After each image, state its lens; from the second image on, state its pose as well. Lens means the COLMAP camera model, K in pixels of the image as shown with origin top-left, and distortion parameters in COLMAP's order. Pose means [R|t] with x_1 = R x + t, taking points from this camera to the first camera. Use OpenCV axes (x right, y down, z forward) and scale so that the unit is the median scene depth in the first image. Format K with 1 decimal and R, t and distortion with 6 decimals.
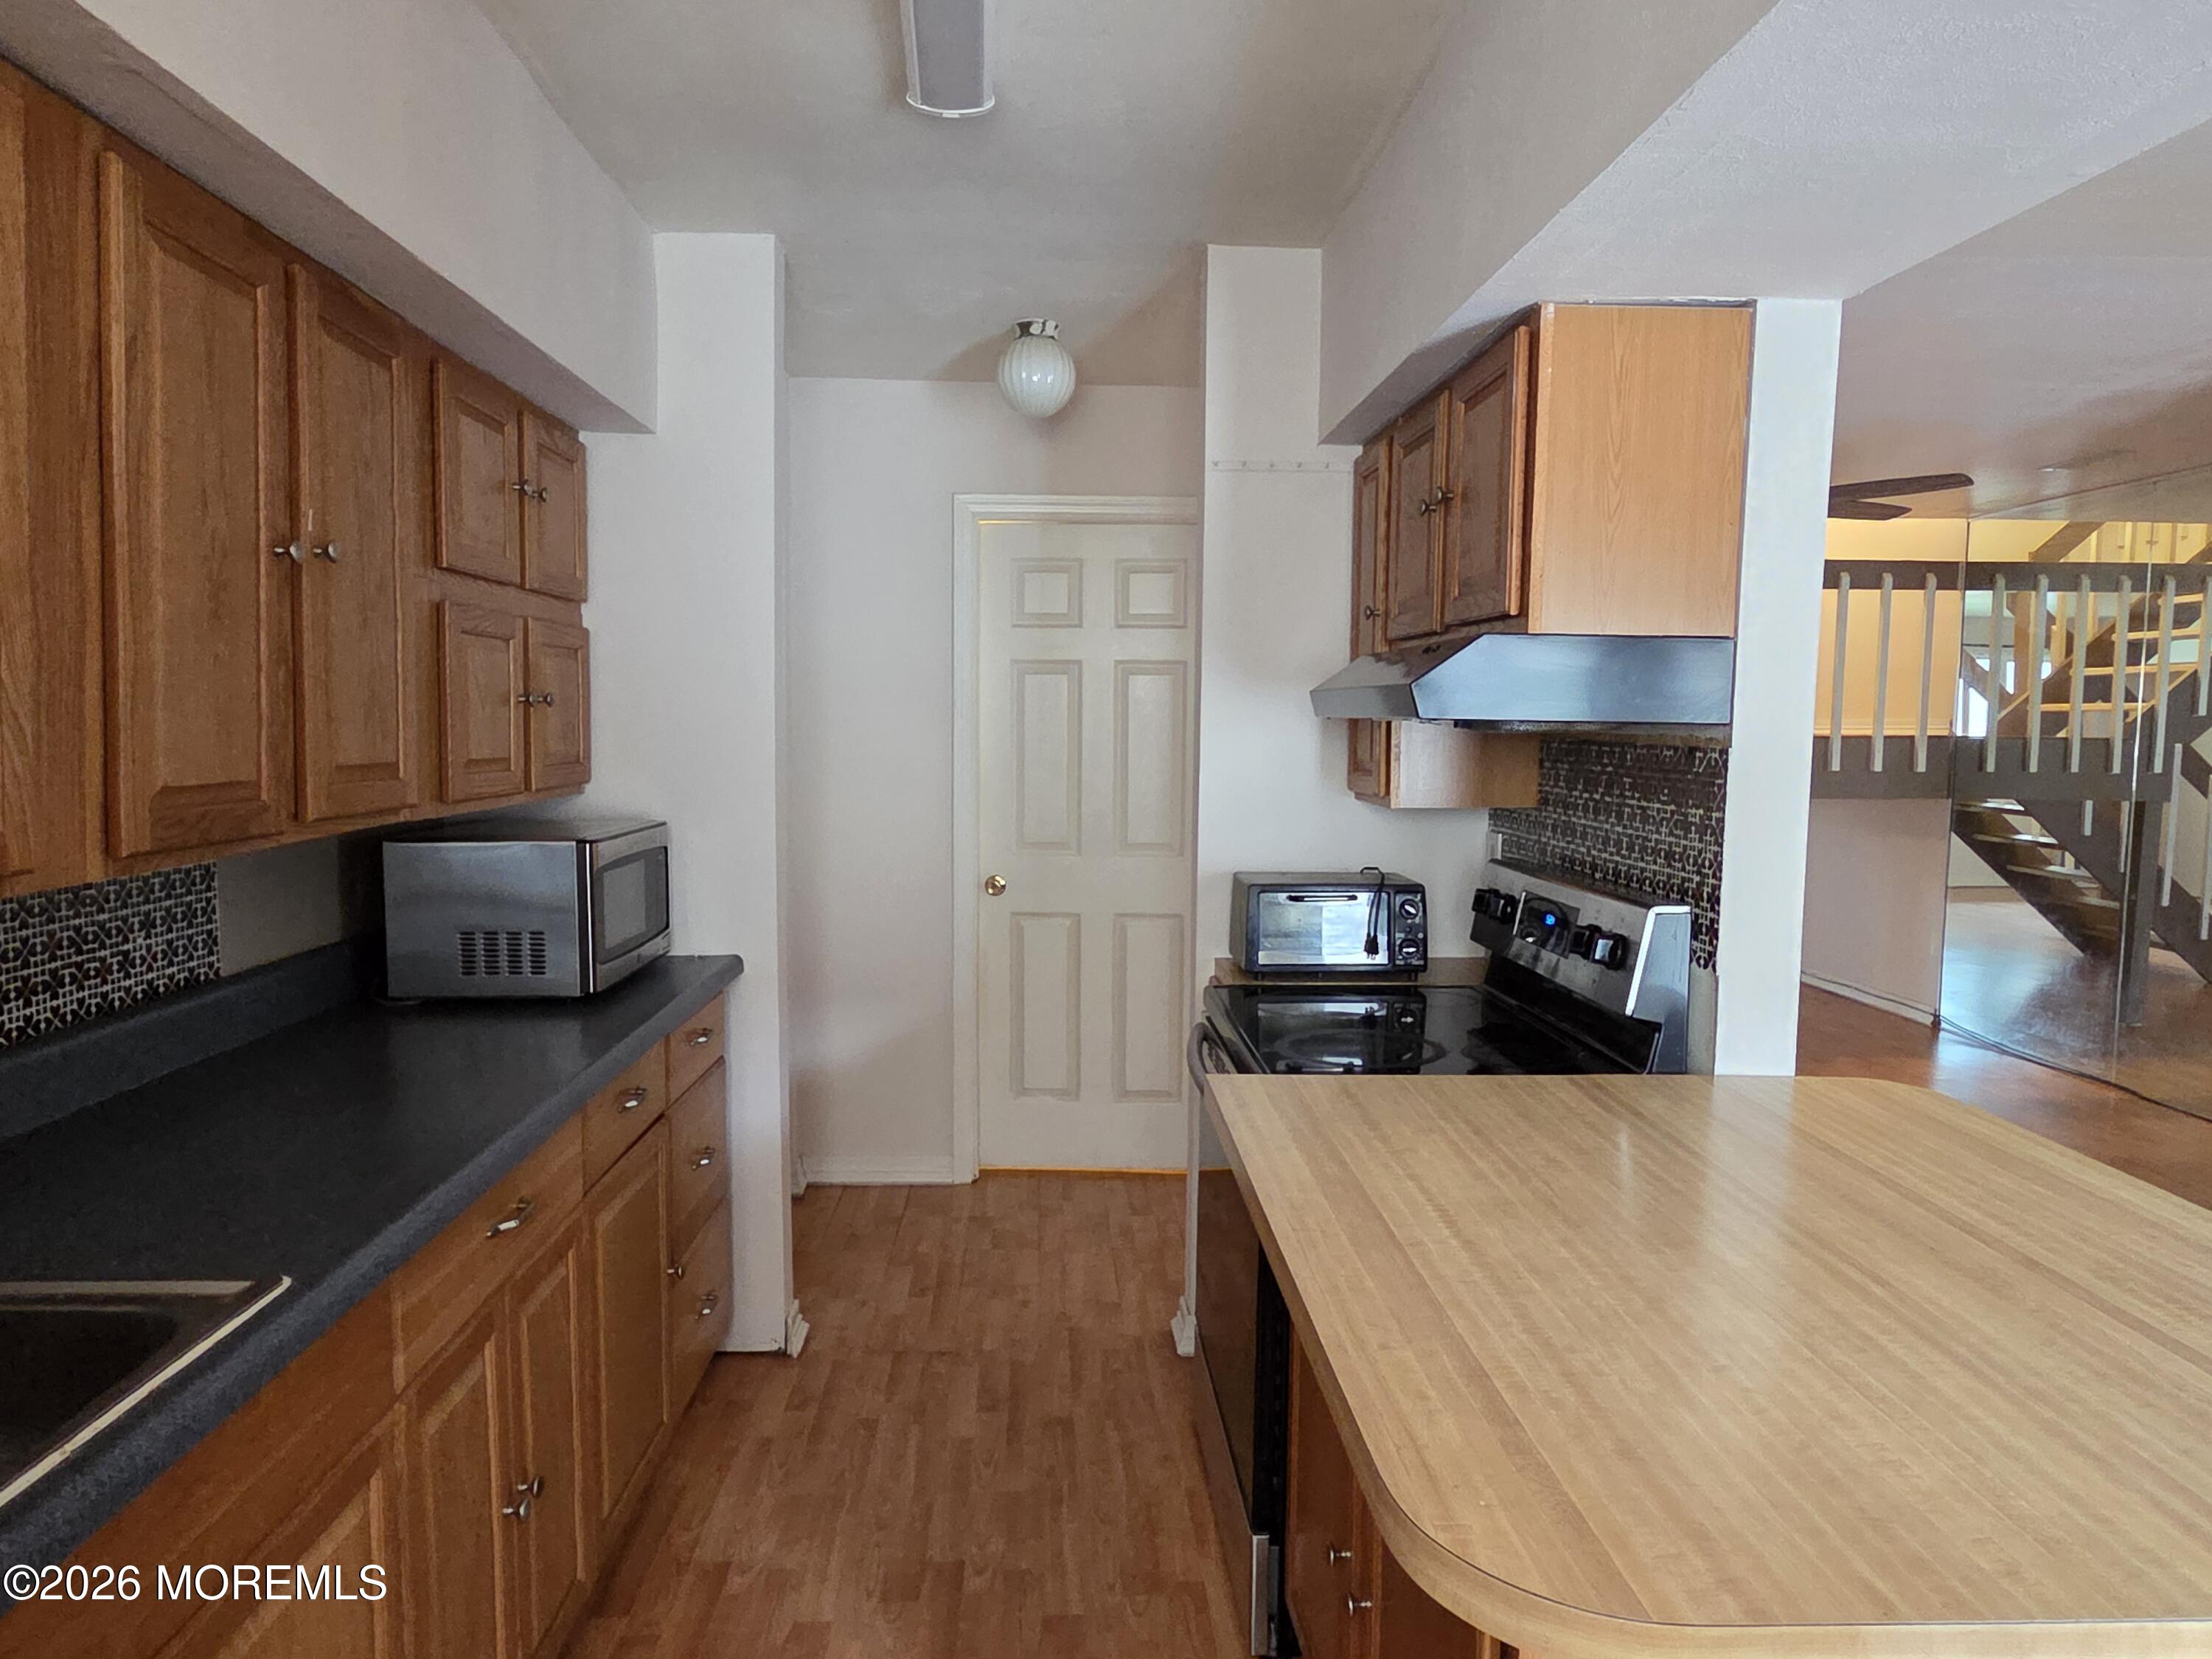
lens RADIAL K [[1413.7, 0, 1075.8], [0, 1413.7, 847.1], [0, 0, 1]] dist [0.000689, -0.000439]
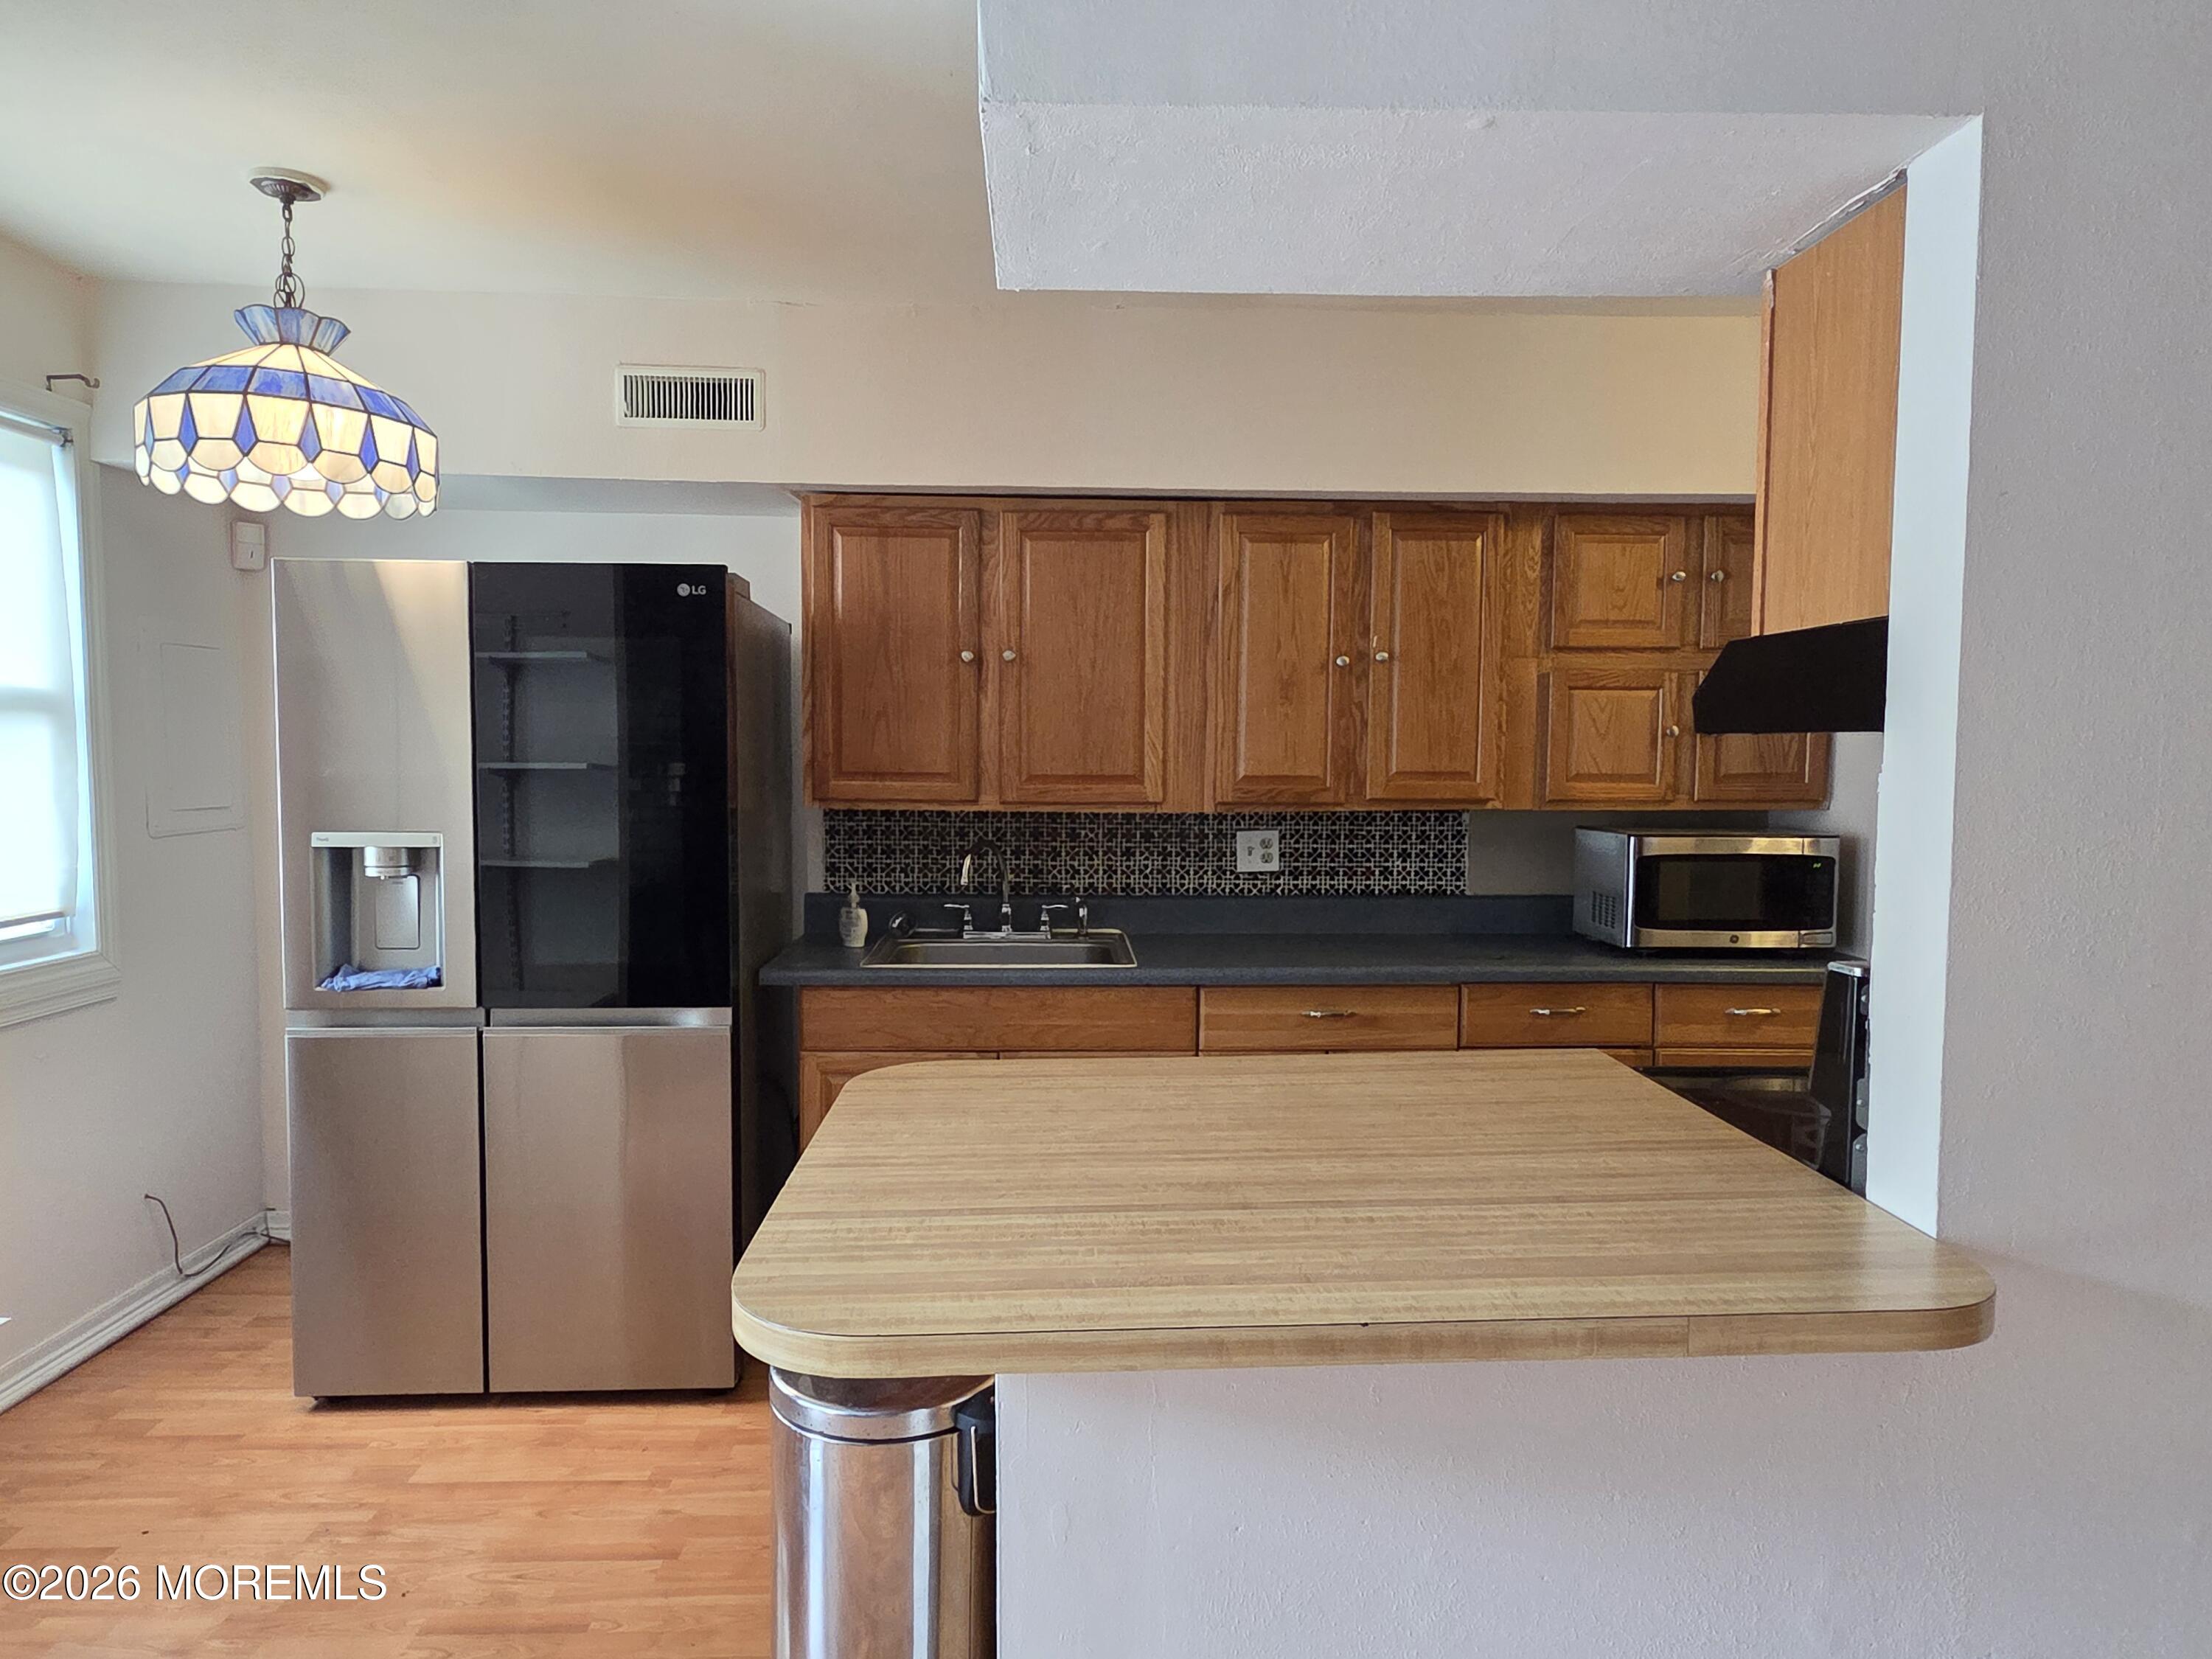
lens RADIAL K [[1413.7, 0, 1075.8], [0, 1413.7, 847.1], [0, 0, 1]] dist [0.000689, -0.000439]
pose [[-0.028322, 0.059806, -0.997808, 1.306447], [-0.093756, 0.993649, 0.062218, -0.034473], [0.995192, 0.095312, -0.022535, 0.631560]]
